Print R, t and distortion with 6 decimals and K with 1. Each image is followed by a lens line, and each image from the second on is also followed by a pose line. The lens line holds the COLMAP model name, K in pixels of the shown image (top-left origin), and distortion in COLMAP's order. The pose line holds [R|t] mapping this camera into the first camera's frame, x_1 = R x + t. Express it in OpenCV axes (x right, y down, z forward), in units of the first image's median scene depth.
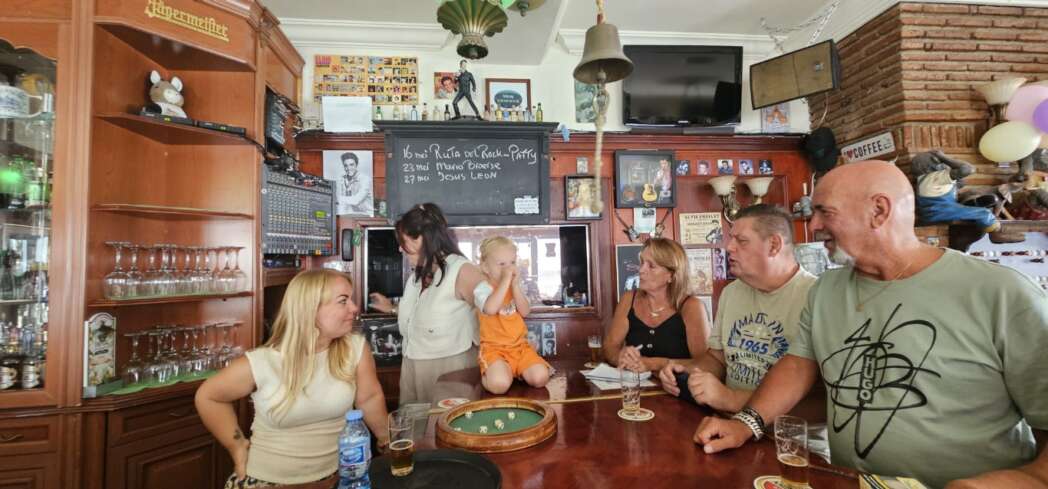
lens RADIAL K [[428.4, 0, 521.6], [0, 428.4, 243.7], [0, 0, 1]] dist [-0.002880, 0.000396]
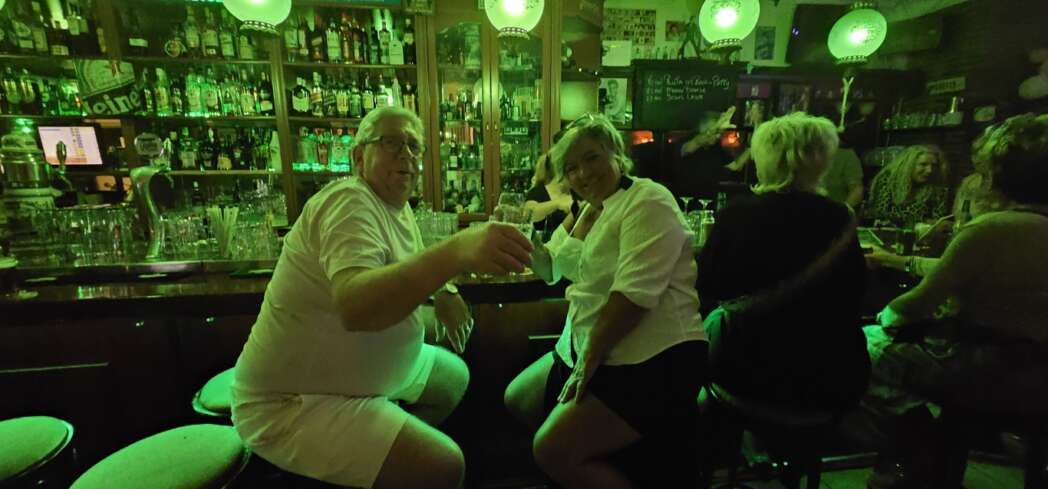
lens RADIAL K [[428.4, 0, 521.6], [0, 428.4, 243.7], [0, 0, 1]] dist [-0.002880, 0.000396]
pose [[0.999628, 0.013186, 0.023889, -0.737810], [-0.018686, 0.968792, 0.247168, -0.016320], [-0.019885, -0.247523, 0.968678, -0.605969]]
